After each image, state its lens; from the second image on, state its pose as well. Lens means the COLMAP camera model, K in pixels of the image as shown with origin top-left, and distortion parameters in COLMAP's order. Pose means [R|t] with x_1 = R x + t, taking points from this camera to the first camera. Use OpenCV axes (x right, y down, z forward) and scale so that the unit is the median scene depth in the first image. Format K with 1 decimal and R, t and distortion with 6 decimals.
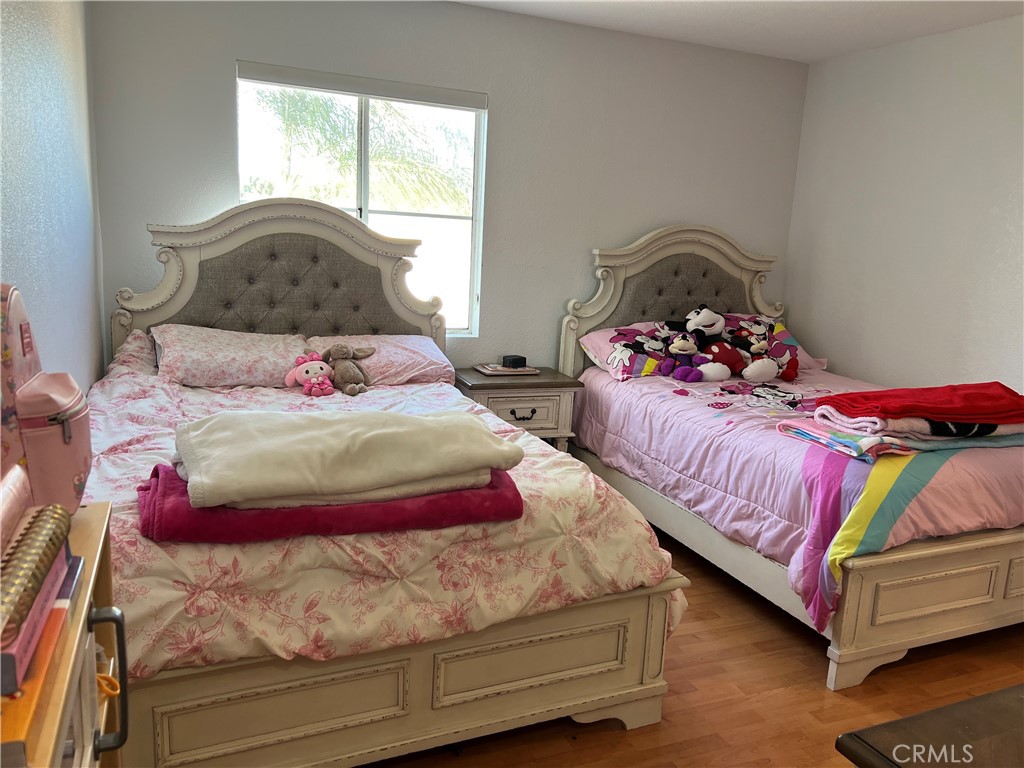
lens RADIAL K [[766.9, 0, 512.0], [0, 766.9, 384.0], [0, 0, 1]] dist [0.058796, -0.074820]
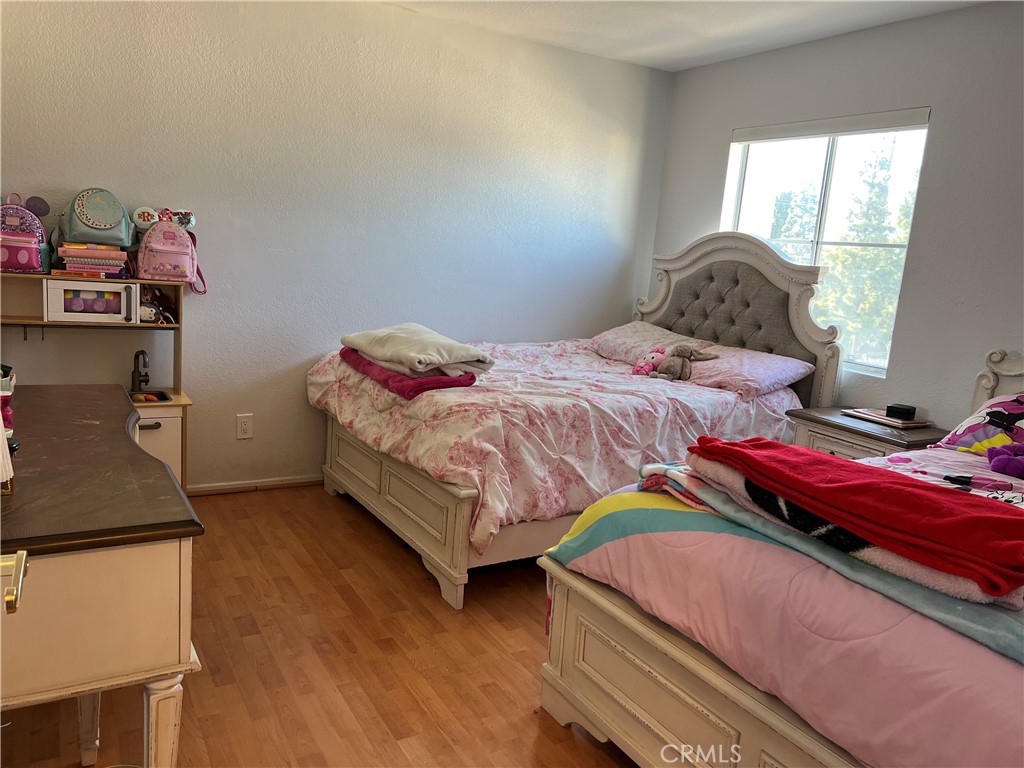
lens RADIAL K [[766.9, 0, 512.0], [0, 766.9, 384.0], [0, 0, 1]] dist [0.058796, -0.074820]
pose [[0.140590, 0.132432, -0.981171, 0.935425], [-0.253210, 0.962865, 0.093679, -0.036222], [0.957141, 0.235272, 0.168902, 0.536527]]
